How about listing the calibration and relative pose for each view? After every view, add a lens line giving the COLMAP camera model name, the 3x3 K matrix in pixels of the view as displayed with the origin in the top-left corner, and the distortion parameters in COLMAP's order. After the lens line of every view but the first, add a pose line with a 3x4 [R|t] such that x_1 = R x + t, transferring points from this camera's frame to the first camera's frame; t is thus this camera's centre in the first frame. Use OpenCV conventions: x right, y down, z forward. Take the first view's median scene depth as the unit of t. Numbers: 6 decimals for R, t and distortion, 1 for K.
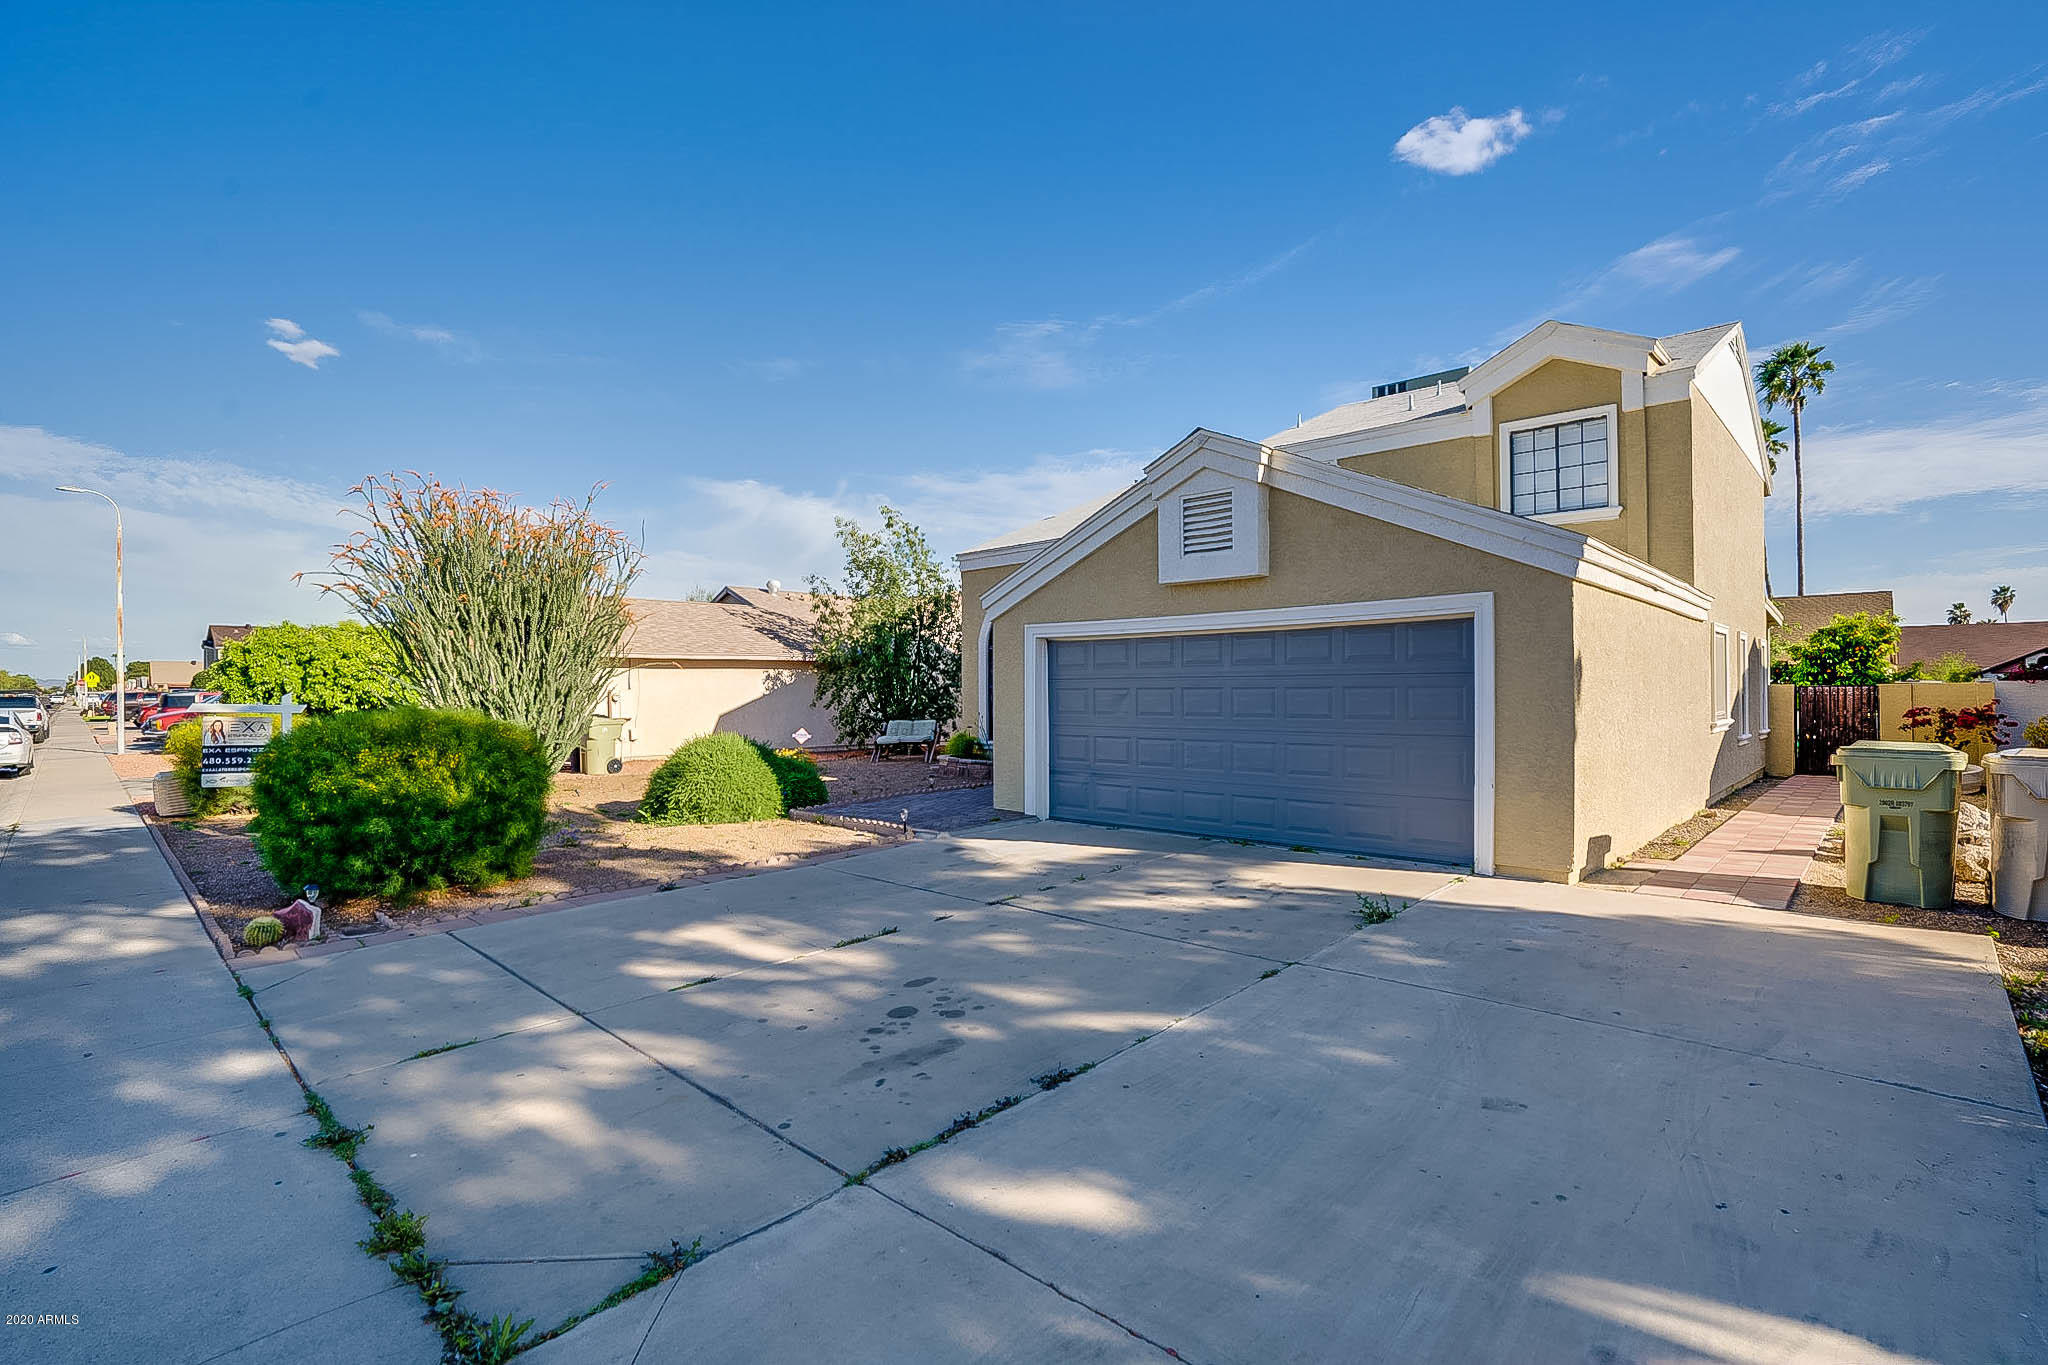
lens RADIAL K [[950.1, 0, 1041.1], [0, 950.1, 700.1], [0, 0, 1]] dist [-0.037350, 0.011292]
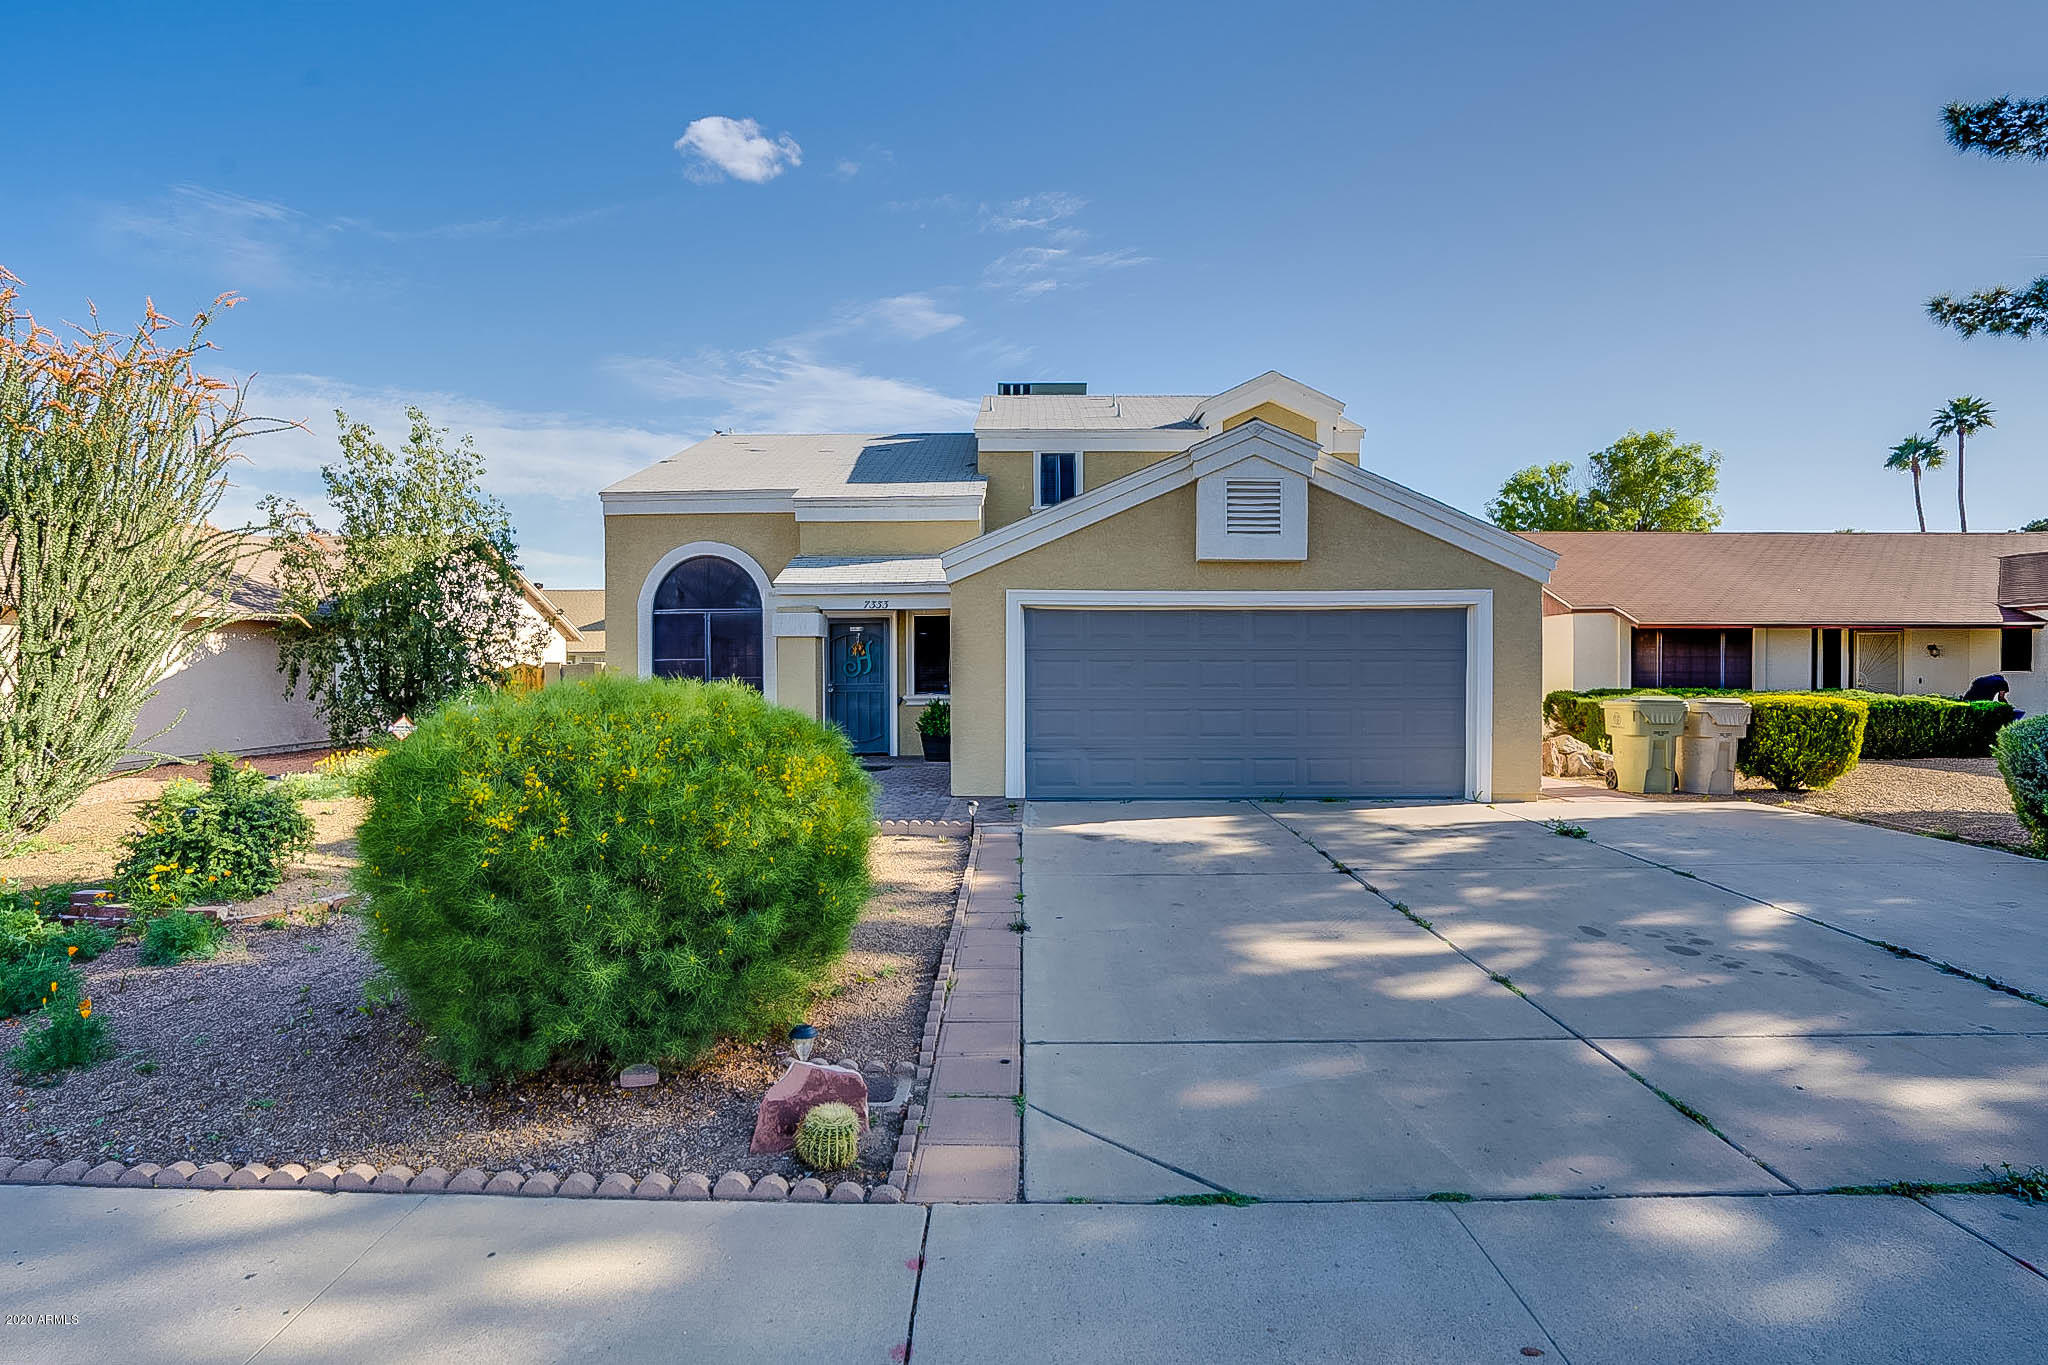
lens RADIAL K [[950.1, 0, 1039.5], [0, 950.1, 669.4], [0, 0, 1]] dist [-0.037350, 0.011292]
pose [[0.722421, 0.005744, 0.691430, -0.769995], [0.005283, 0.999890, -0.013826, 0.012327], [-0.691433, 0.013641, 0.722311, 0.403926]]
